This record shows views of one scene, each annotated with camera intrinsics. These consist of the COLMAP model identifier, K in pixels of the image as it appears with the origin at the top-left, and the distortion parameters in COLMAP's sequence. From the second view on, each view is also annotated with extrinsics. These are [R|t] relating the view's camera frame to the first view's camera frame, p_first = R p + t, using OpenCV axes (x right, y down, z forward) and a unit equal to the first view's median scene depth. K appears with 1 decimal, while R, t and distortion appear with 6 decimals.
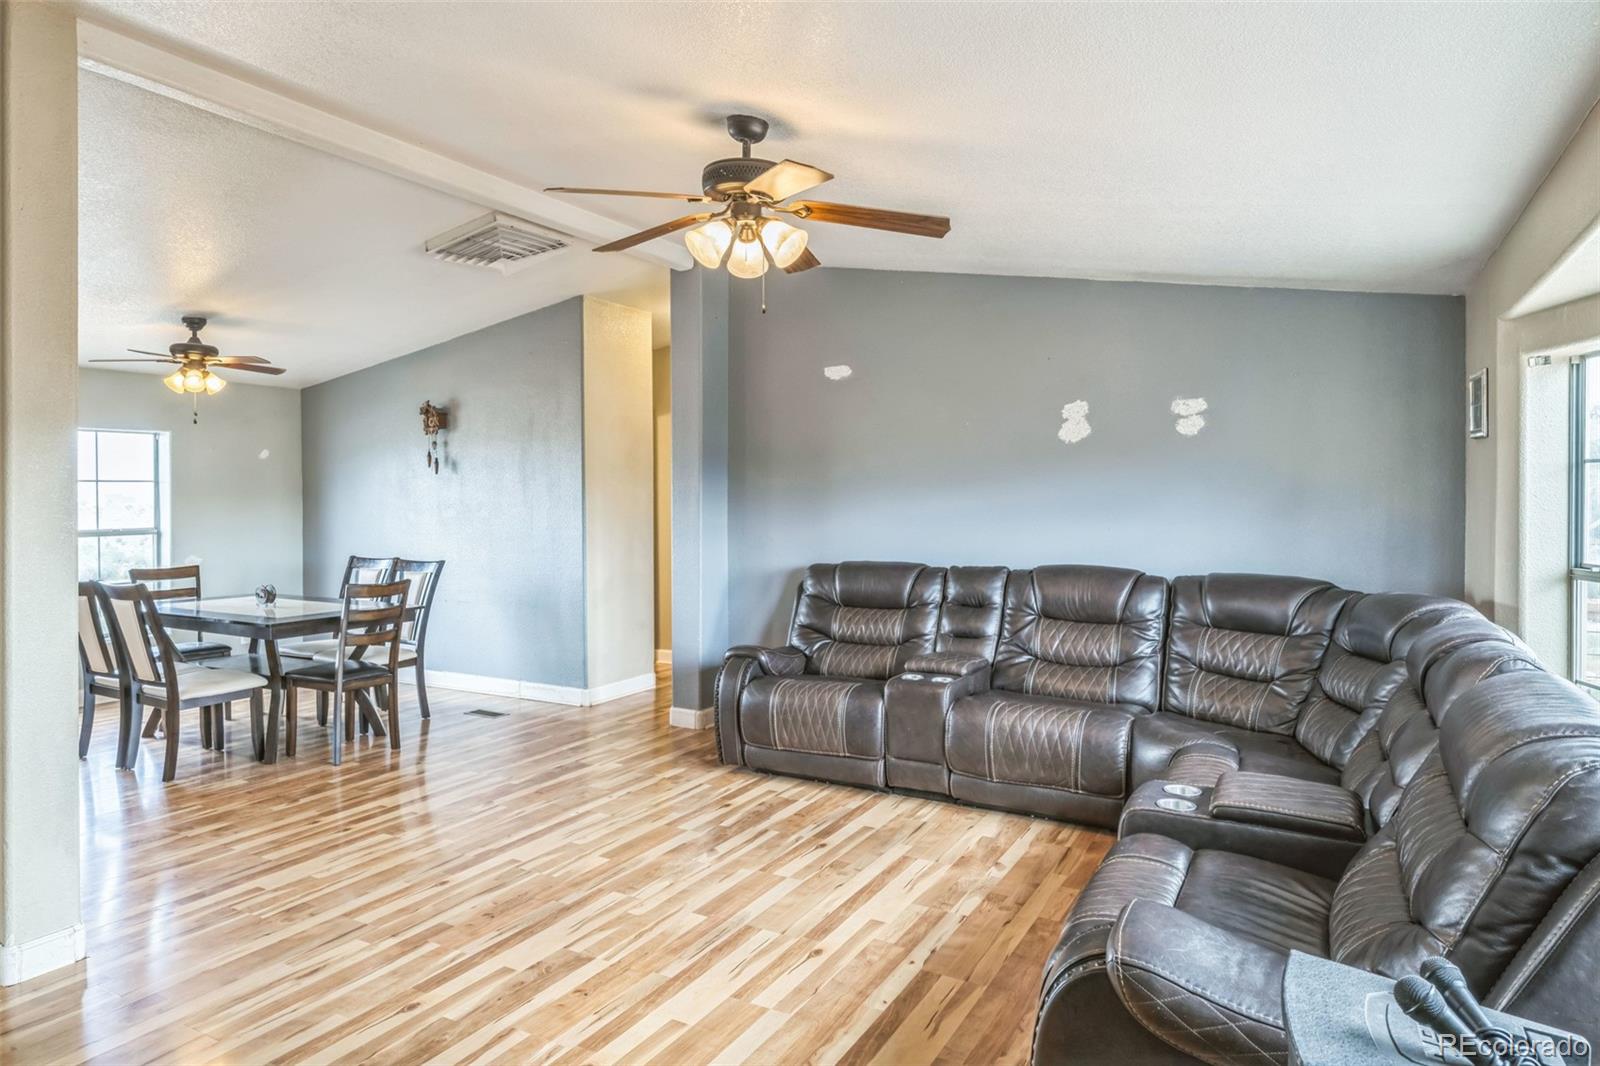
lens RADIAL K [[936.8, 0, 824.0], [0, 936.8, 495.7], [0, 0, 1]] dist [0.000800, 0.000611]
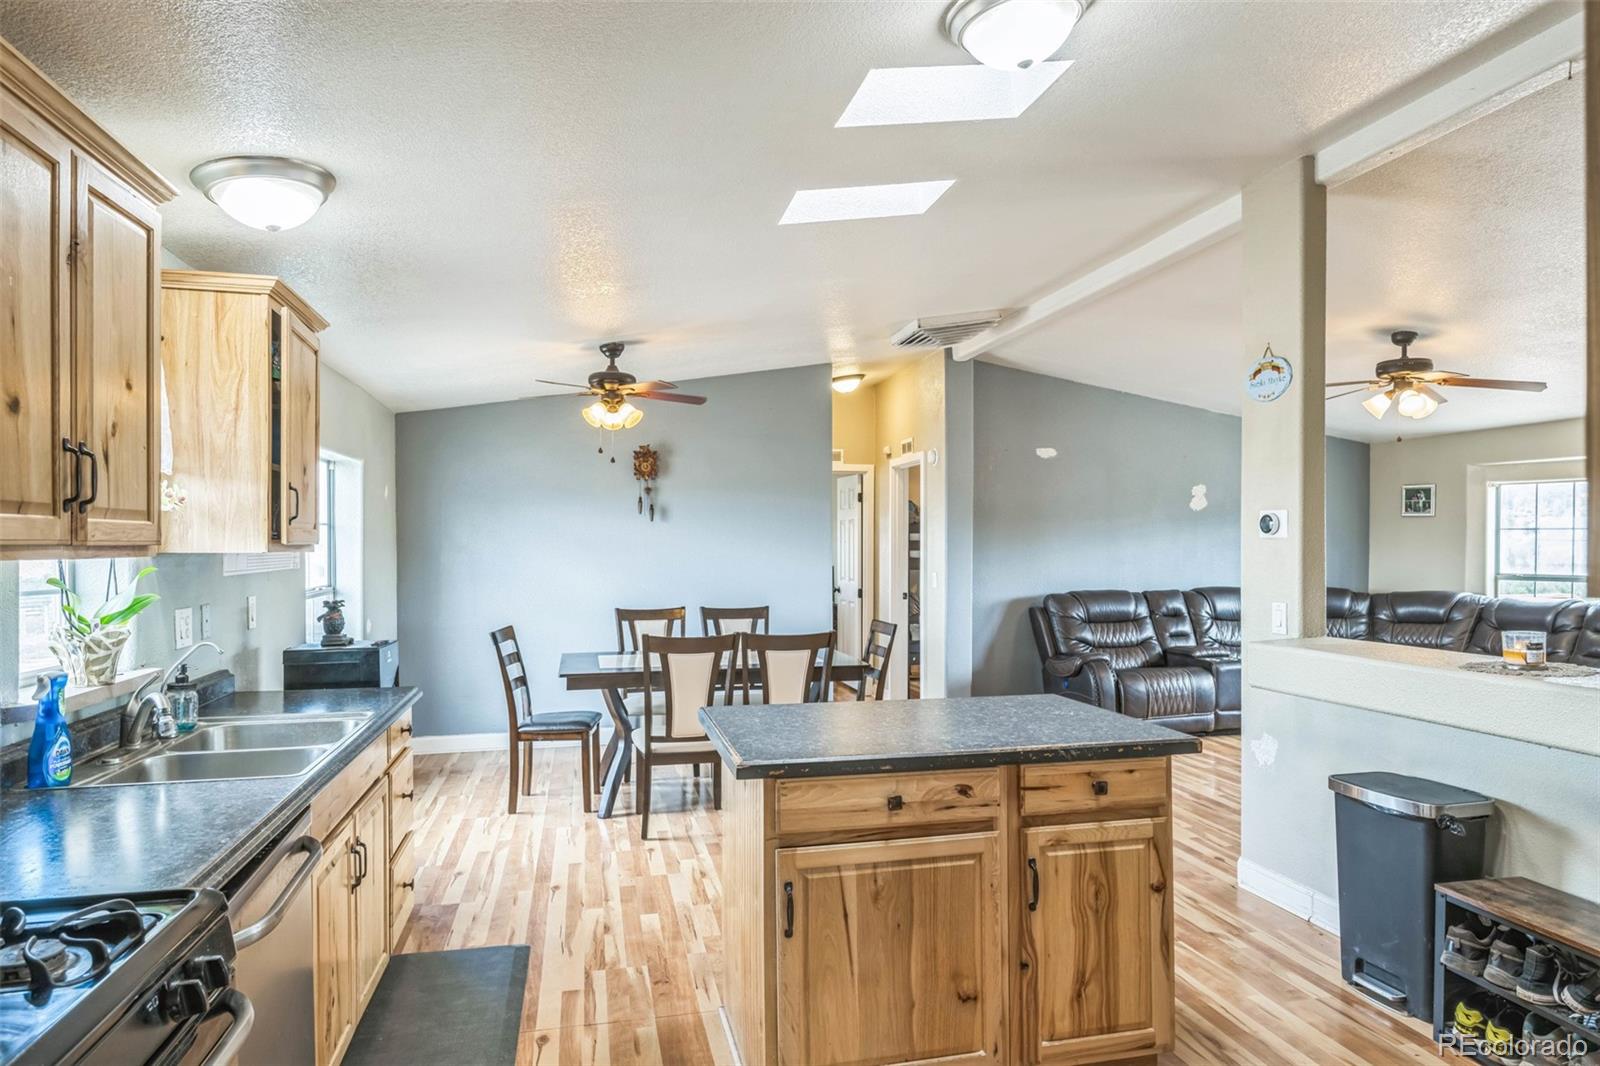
lens RADIAL K [[936.8, 0, 800.5], [0, 936.8, 541.7], [0, 0, 1]] dist [0.000800, 0.000611]
pose [[0.747285, 0.000813, 0.664503, -1.128753], [-0.000914, 1.000000, -0.000195, -0.002154], [-0.664503, -0.000461, 0.747285, 0.217274]]
